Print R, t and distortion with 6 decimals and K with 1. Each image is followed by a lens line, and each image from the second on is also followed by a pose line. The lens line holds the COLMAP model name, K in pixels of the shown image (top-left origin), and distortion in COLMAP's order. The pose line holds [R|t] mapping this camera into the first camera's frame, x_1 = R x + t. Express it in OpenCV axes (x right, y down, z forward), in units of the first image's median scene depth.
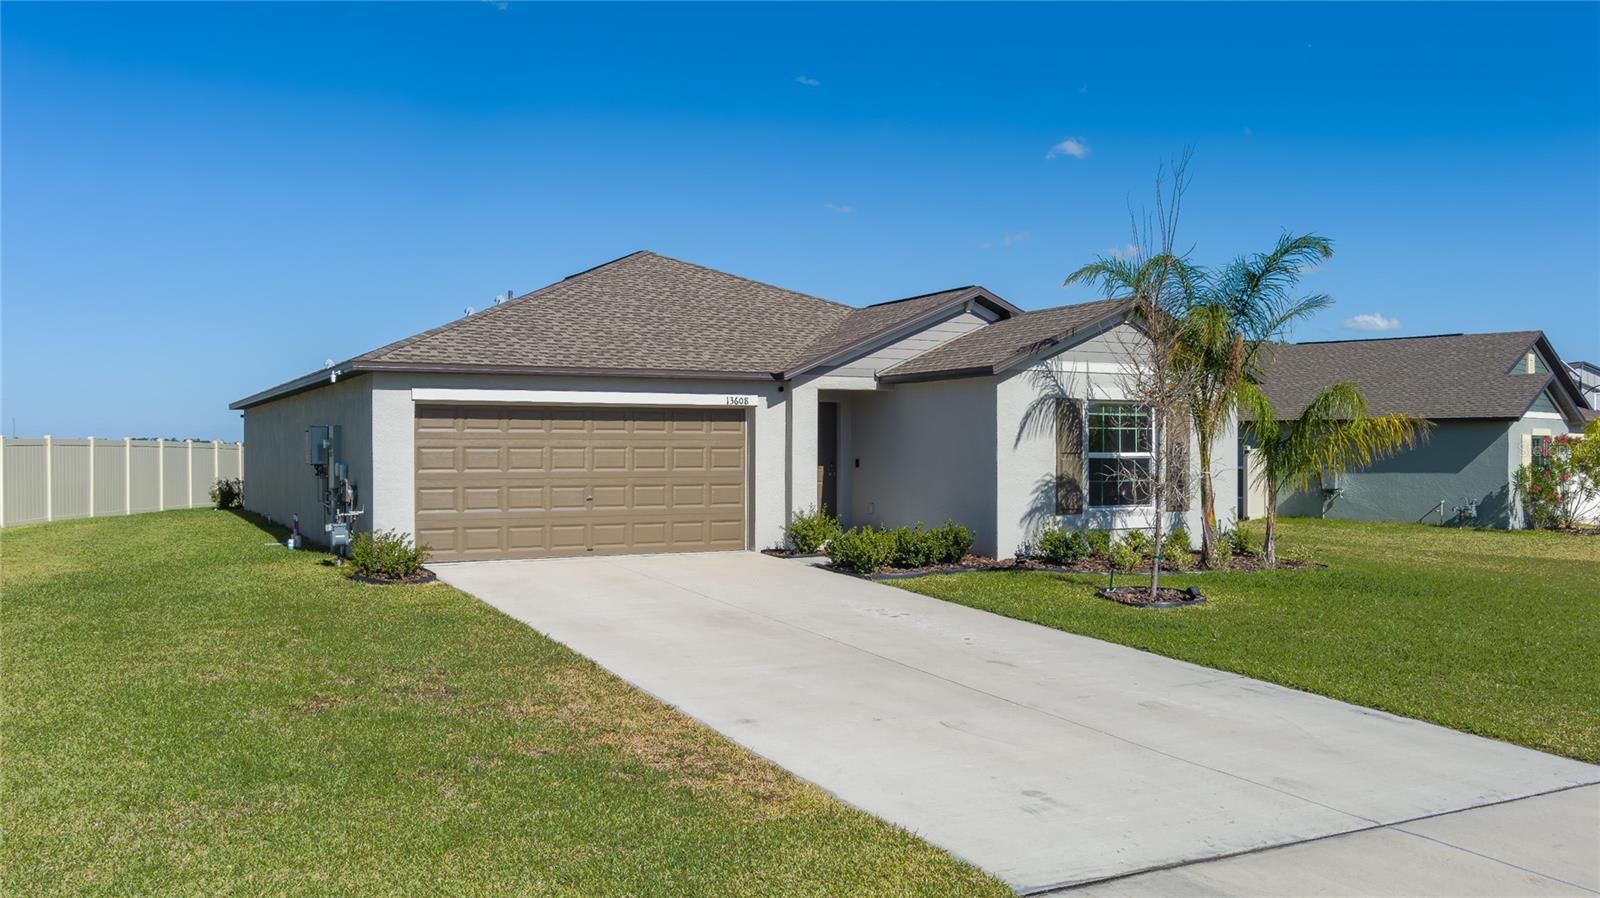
lens RADIAL K [[1289.8, 0, 807.1], [0, 1289.8, 454.3], [0, 0, 1]] dist [-0.053851, 0.024905]
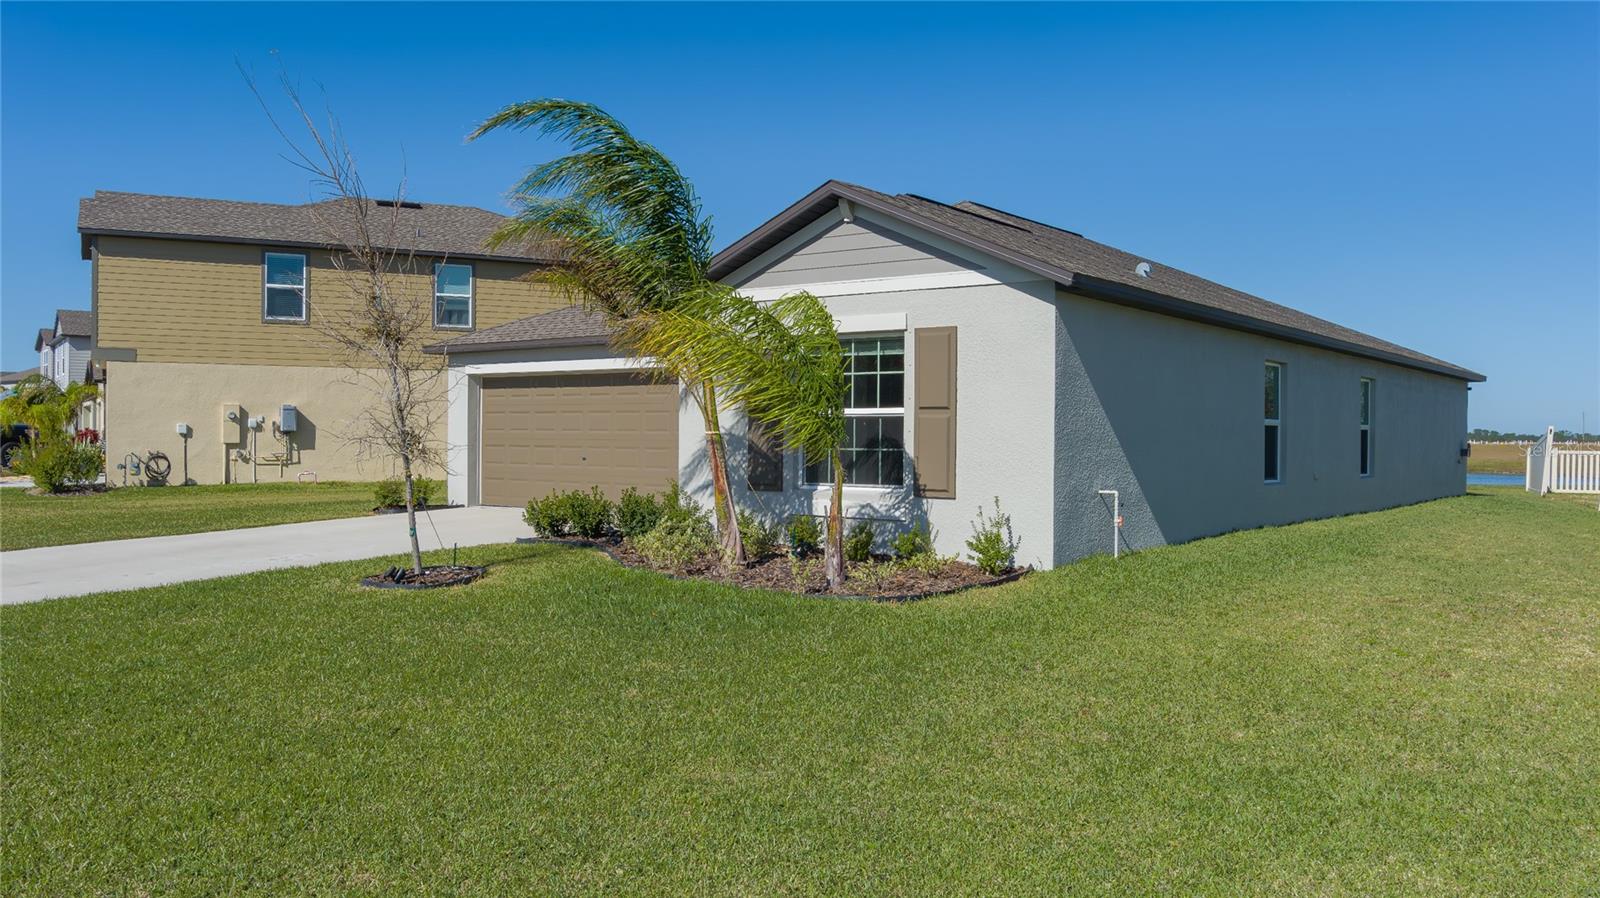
lens RADIAL K [[1273.1, 0, 804.6], [0, 1273.1, 507.4], [0, 0, 1]] dist [-0.049572, -0.003901]
pose [[0.418841, 0.054144, -0.906444, 0.856394], [-0.009489, 0.998427, 0.055254, 0.014422], [0.908010, -0.014541, 0.418696, 0.688681]]
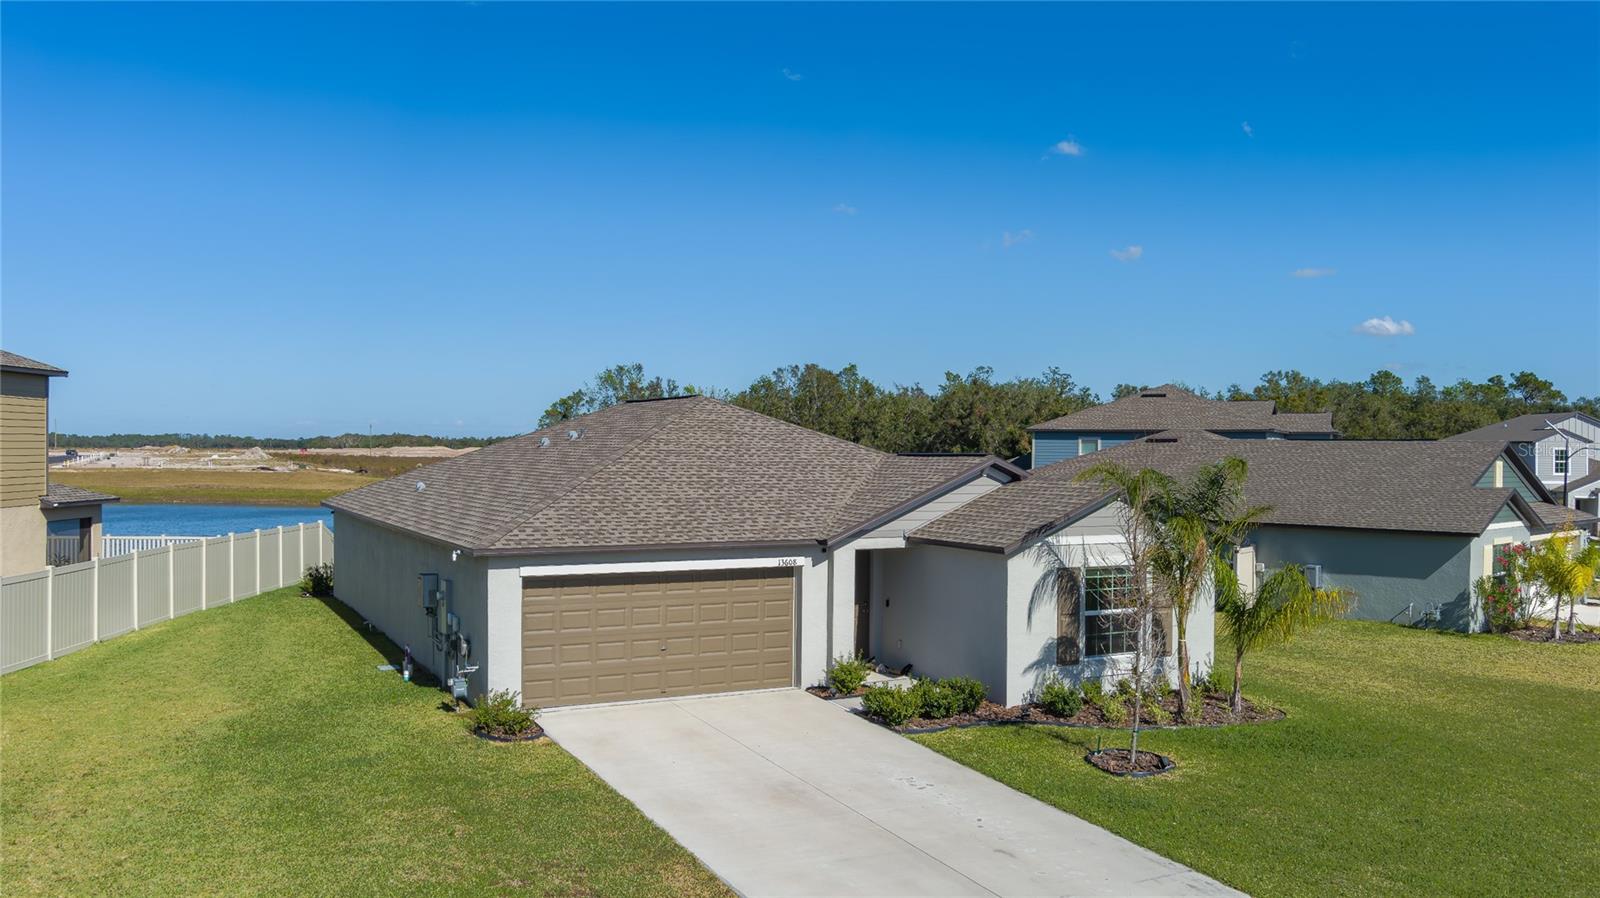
lens RADIAL K [[1289.8, 0, 809.1], [0, 1289.8, 456.2], [0, 0, 1]] dist [-0.053851, 0.024905]
pose [[0.999887, 0.010670, -0.010580, -0.022951], [-0.010584, 0.999911, 0.008116, -0.148693], [0.010665, -0.008003, 0.999911, -0.177784]]
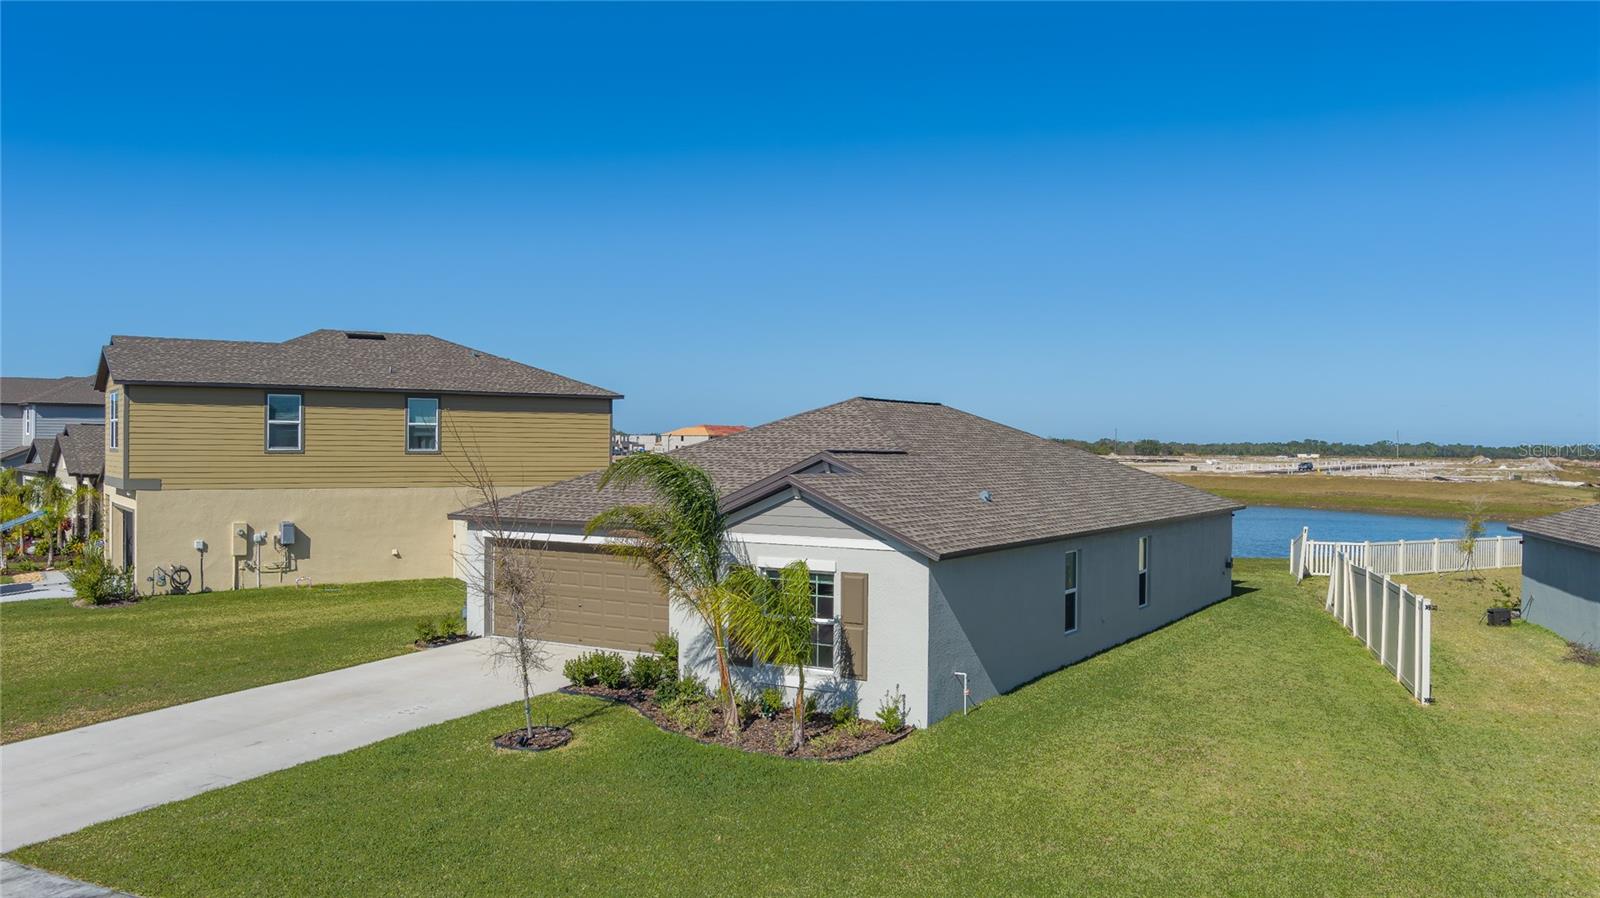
lens RADIAL K [[1273.1, 0, 801.5], [0, 1273.1, 505.5], [0, 0, 1]] dist [-0.049572, -0.003901]
pose [[0.514404, 0.048346, -0.856184, 1.158111], [-0.010604, 0.998692, 0.050022, -0.149749], [0.857482, -0.016652, 0.514244, 0.450523]]
